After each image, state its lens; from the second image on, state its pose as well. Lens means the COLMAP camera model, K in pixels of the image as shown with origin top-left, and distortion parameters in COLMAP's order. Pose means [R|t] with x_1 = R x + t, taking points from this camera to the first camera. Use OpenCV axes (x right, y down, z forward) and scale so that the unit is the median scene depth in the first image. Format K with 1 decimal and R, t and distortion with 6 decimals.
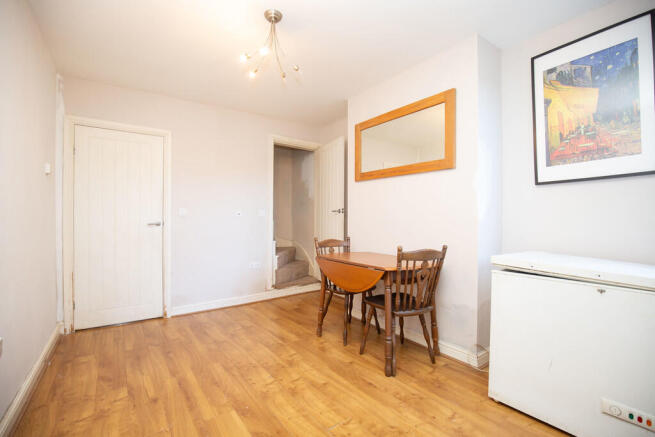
lens RADIAL K [[303.3, 0, 327.1], [0, 303.3, 216.9], [0, 0, 1]] dist [-0.005036, -0.000558]
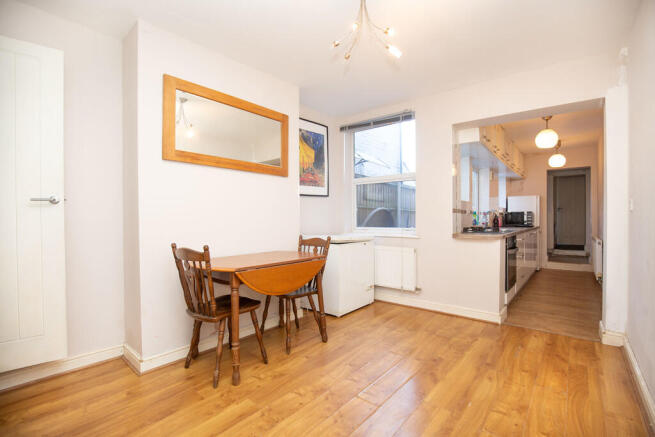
lens RADIAL K [[303.3, 0, 329.5], [0, 303.3, 218.6], [0, 0, 1]] dist [-0.005036, -0.000558]
pose [[-0.247376, -0.010771, 0.968860, -0.953178], [-0.005933, 0.999936, 0.009601, 0.005016], [-0.968901, -0.003373, -0.247424, 1.223184]]
